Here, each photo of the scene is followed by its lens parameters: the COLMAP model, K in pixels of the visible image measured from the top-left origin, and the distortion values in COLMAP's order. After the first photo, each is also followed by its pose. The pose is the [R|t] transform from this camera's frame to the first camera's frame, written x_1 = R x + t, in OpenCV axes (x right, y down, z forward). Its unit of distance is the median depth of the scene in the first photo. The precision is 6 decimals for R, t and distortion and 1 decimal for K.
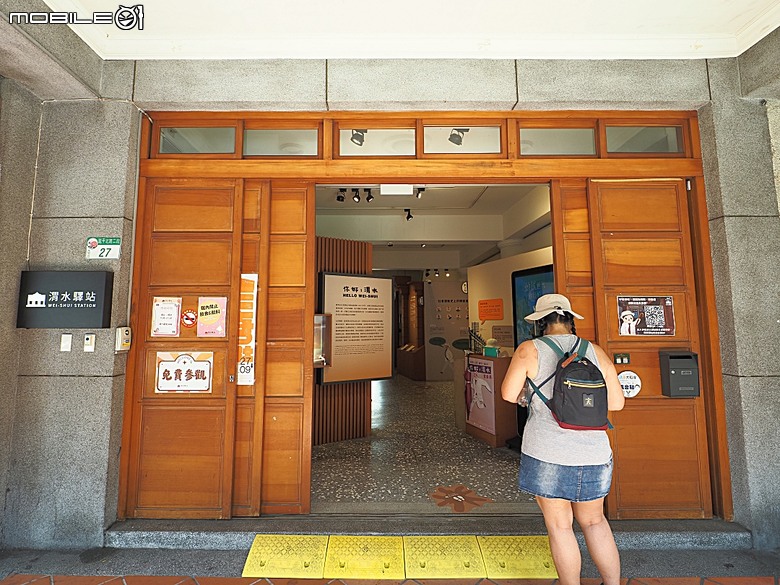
lens RADIAL K [[368.6, 0, 389.5], [0, 368.6, 292.6], [0, 0, 1]] dist [-0.009545, 0.002200]
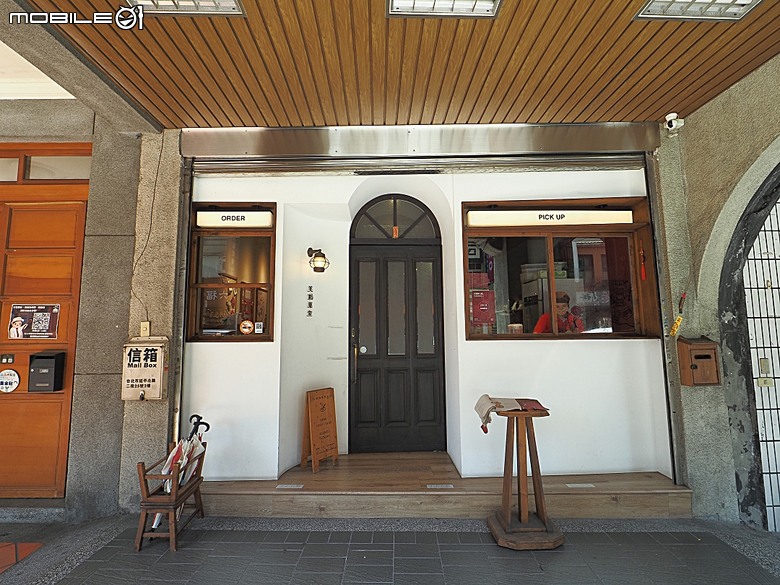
lens RADIAL K [[368.6, 0, 386.7], [0, 368.6, 289.5], [0, 0, 1]] dist [-0.009545, 0.002200]
pose [[0.999946, -0.002379, 0.010082, 0.153920], [0.002444, 0.999977, -0.006386, -0.002335], [-0.010067, 0.006410, 0.999929, -0.013880]]
